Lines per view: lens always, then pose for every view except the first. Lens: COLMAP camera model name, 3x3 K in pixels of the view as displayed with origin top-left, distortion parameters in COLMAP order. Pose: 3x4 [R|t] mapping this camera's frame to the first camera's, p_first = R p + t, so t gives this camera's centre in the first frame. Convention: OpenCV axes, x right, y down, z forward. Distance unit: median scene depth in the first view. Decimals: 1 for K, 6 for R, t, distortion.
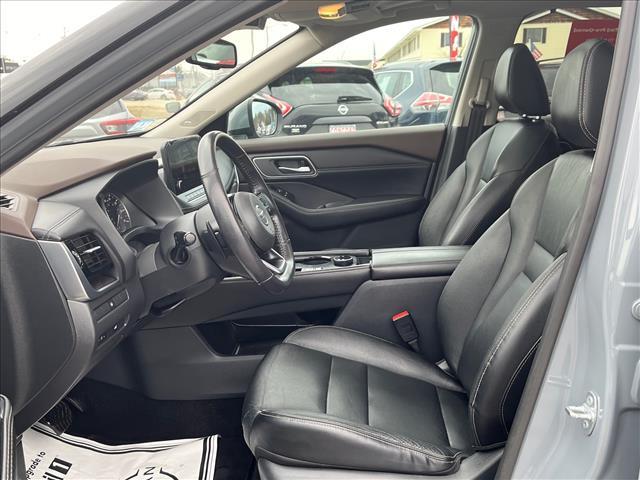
lens RADIAL K [[621.5, 0, 319.9], [0, 621.5, 238.9], [0, 0, 1]] dist [0.012791, 0.000000]
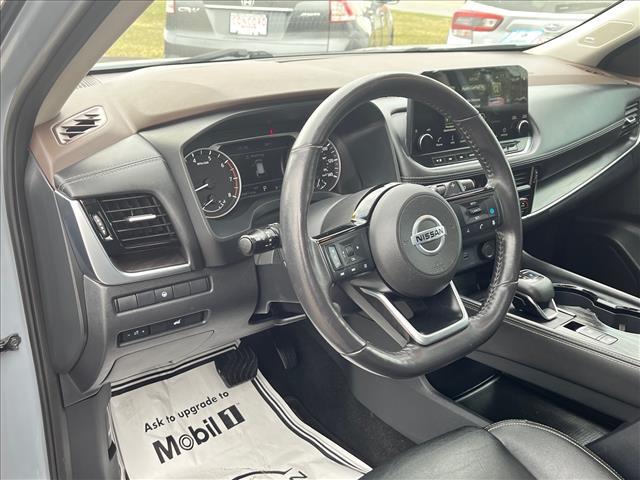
lens RADIAL K [[621.5, 0, 320.3], [0, 621.5, 242.1], [0, 0, 1]] dist [0.012791, 0.000000]
pose [[0.650613, 0.334775, -0.681637, 0.255205], [-0.214801, 0.942059, 0.257653, -0.174184], [0.728398, -0.021216, 0.684826, 0.606173]]
